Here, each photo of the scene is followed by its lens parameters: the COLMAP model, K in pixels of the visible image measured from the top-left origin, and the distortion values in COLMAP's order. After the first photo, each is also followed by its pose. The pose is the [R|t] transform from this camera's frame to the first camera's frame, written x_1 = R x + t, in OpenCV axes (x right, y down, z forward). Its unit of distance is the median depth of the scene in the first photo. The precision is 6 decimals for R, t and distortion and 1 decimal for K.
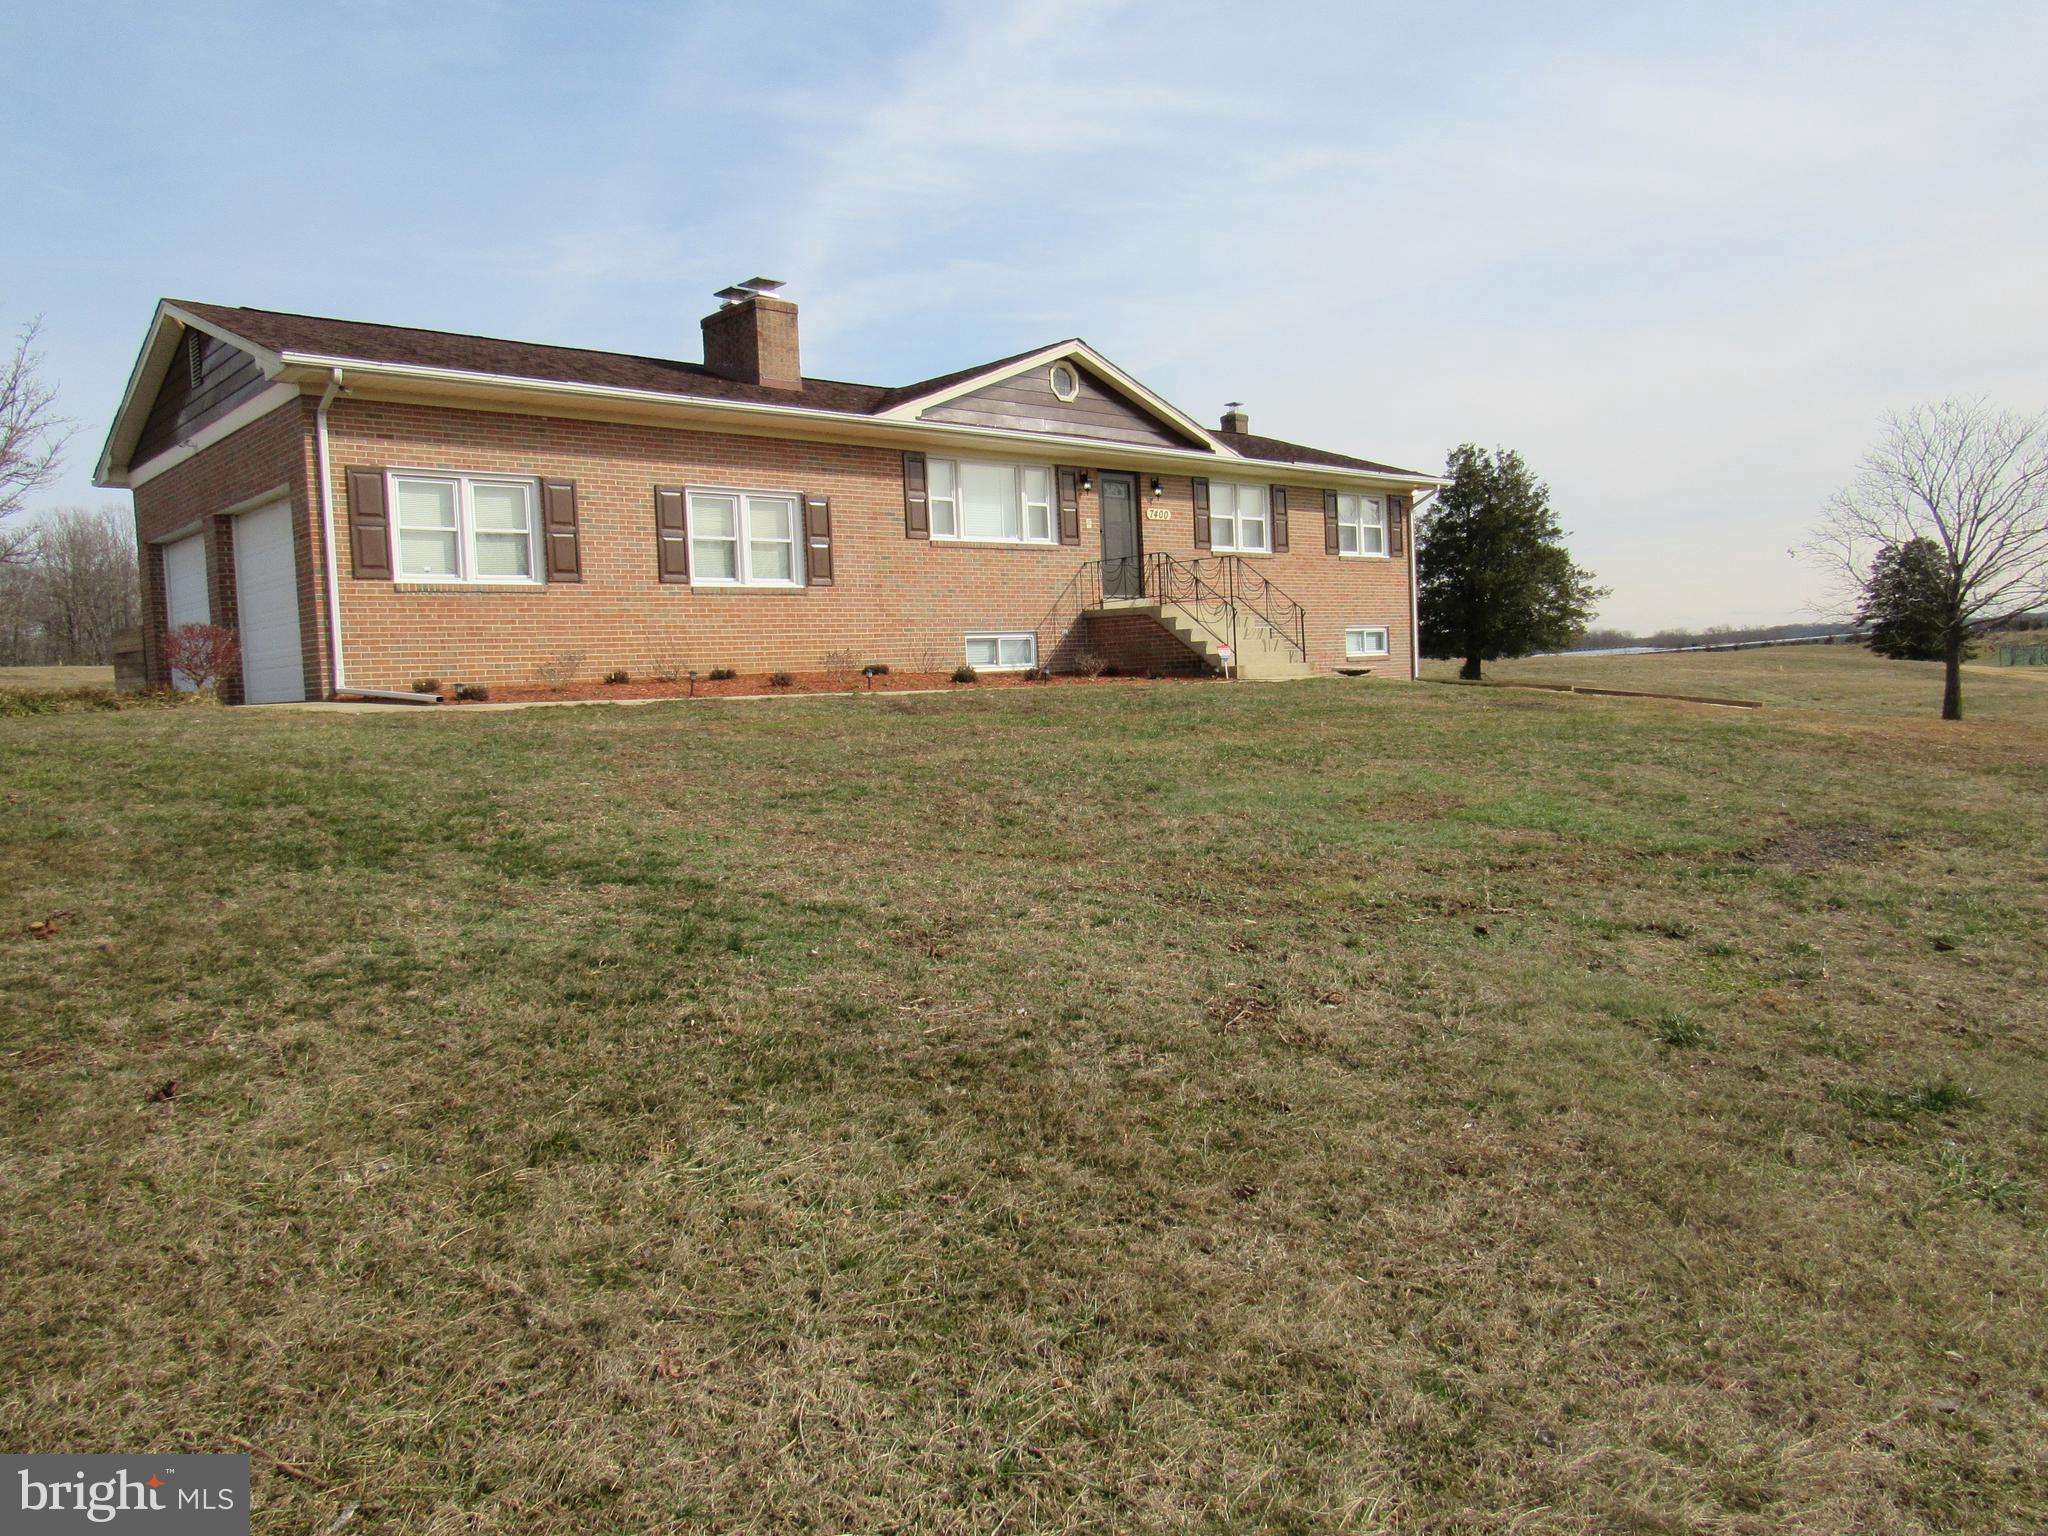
lens RADIAL K [[1440.0, 0, 1024.5], [0, 1440.0, 764.5], [0, 0, 1]] dist [-0.015397, -0.005146]
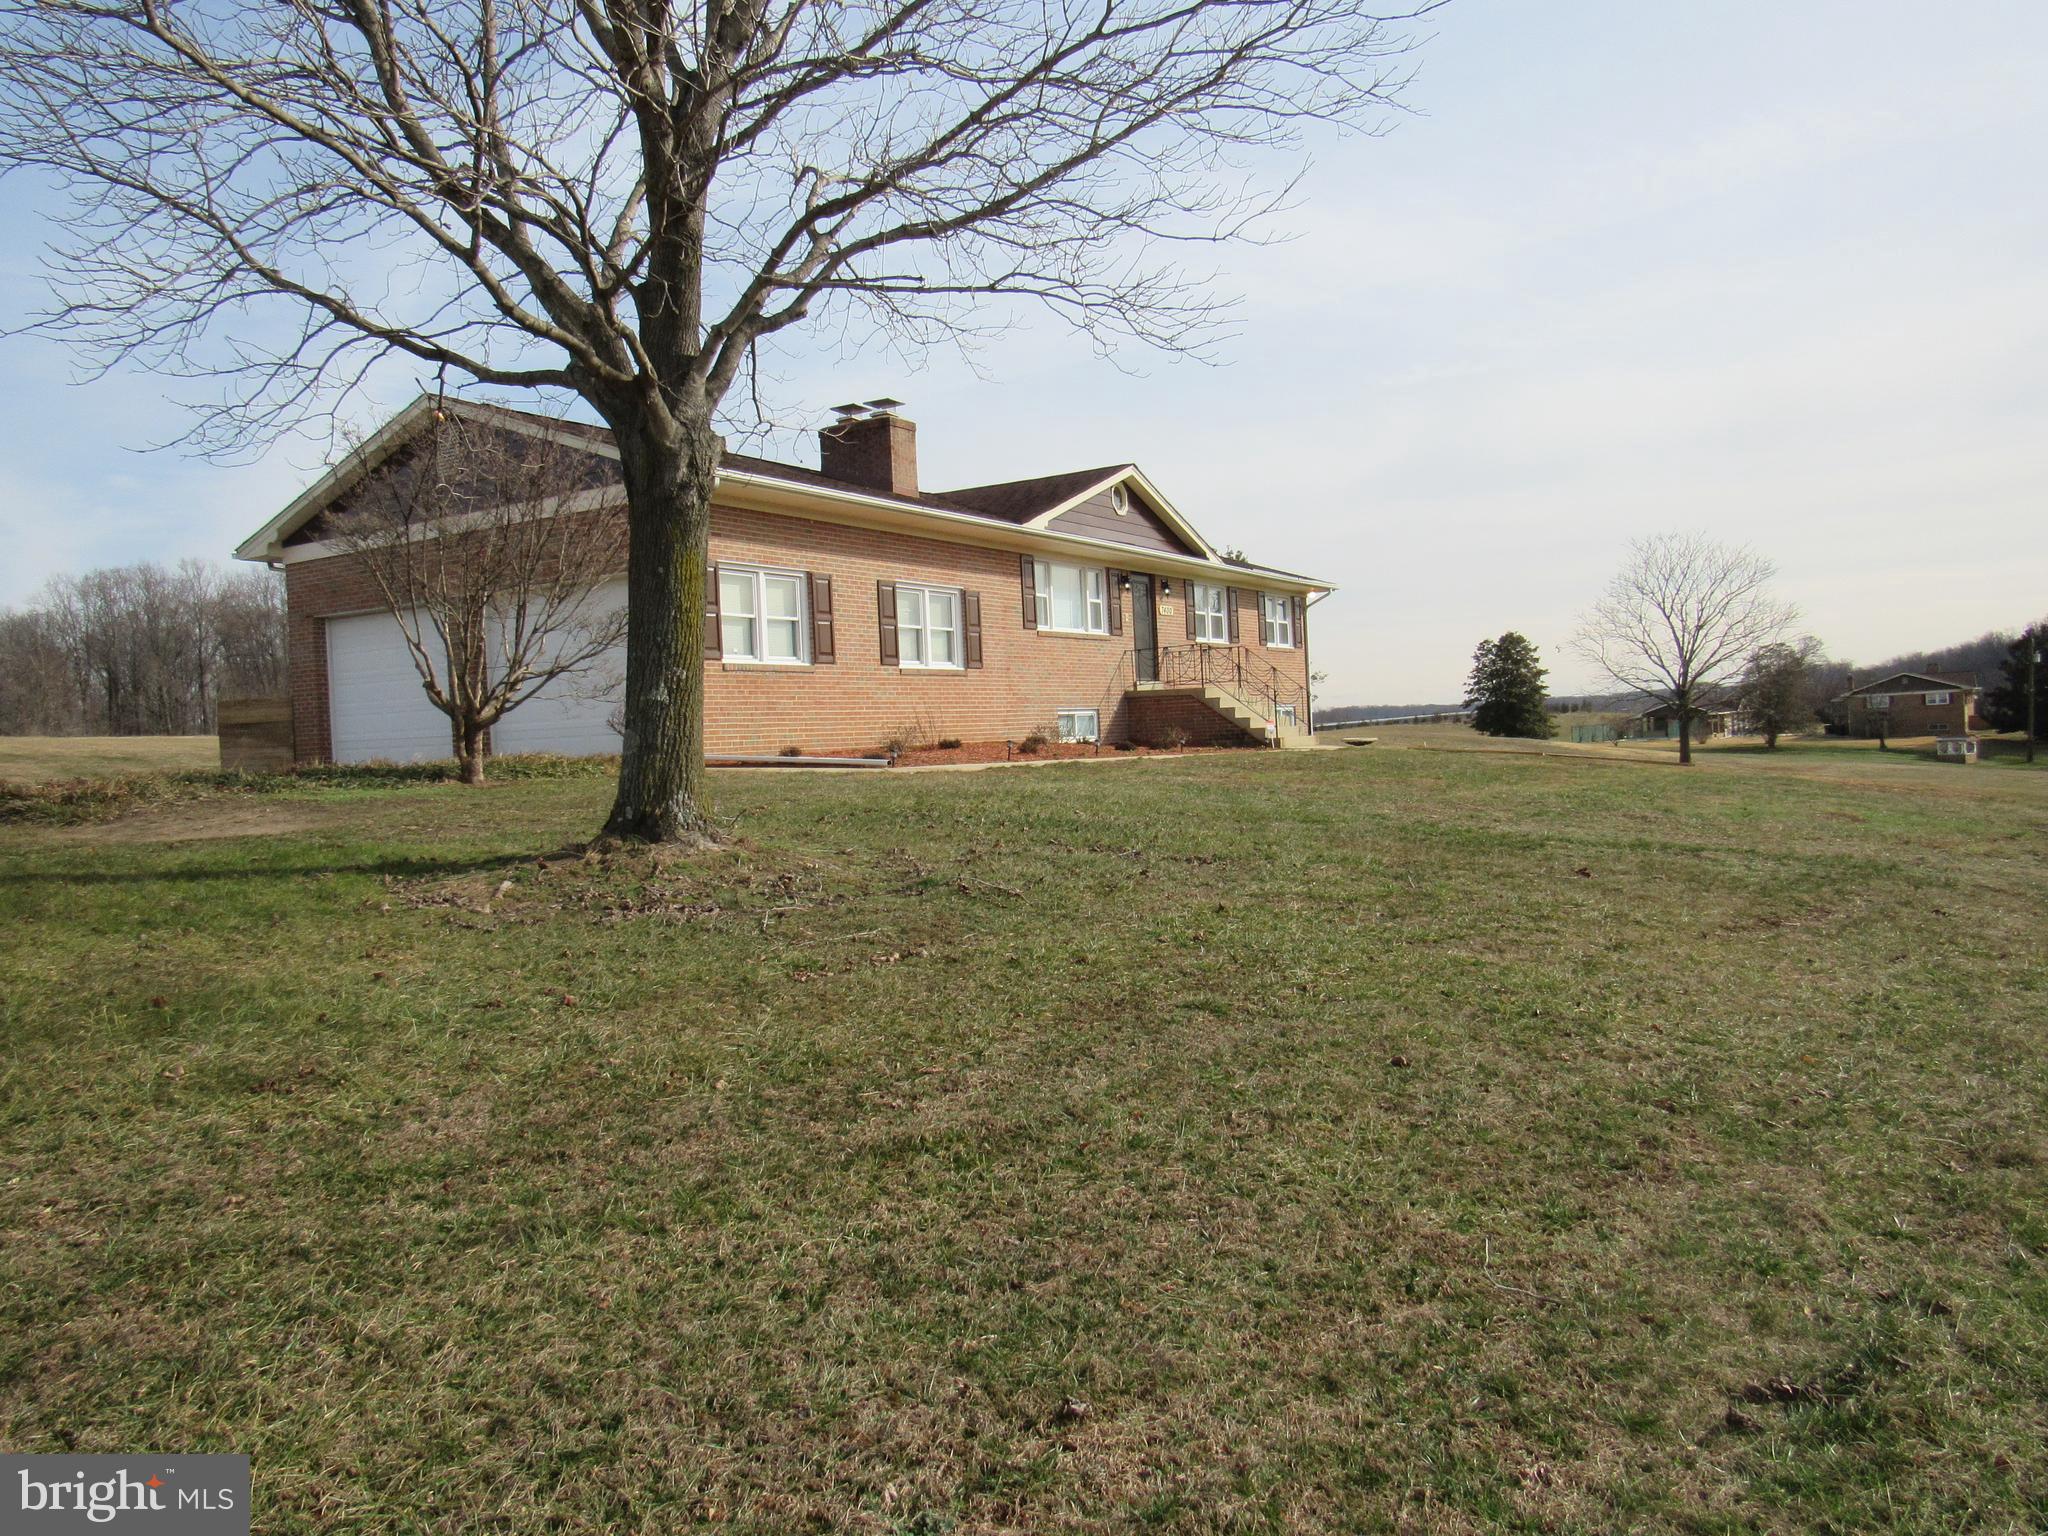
lens RADIAL K [[1440.0, 0, 1024.3], [0, 1440.0, 766.9], [0, 0, 1]] dist [-0.015397, -0.005146]
pose [[0.964794, -0.004070, 0.262974, -0.361701], [0.017767, 0.998605, -0.049727, 0.012408], [-0.262404, 0.052648, 0.963521, -0.112397]]
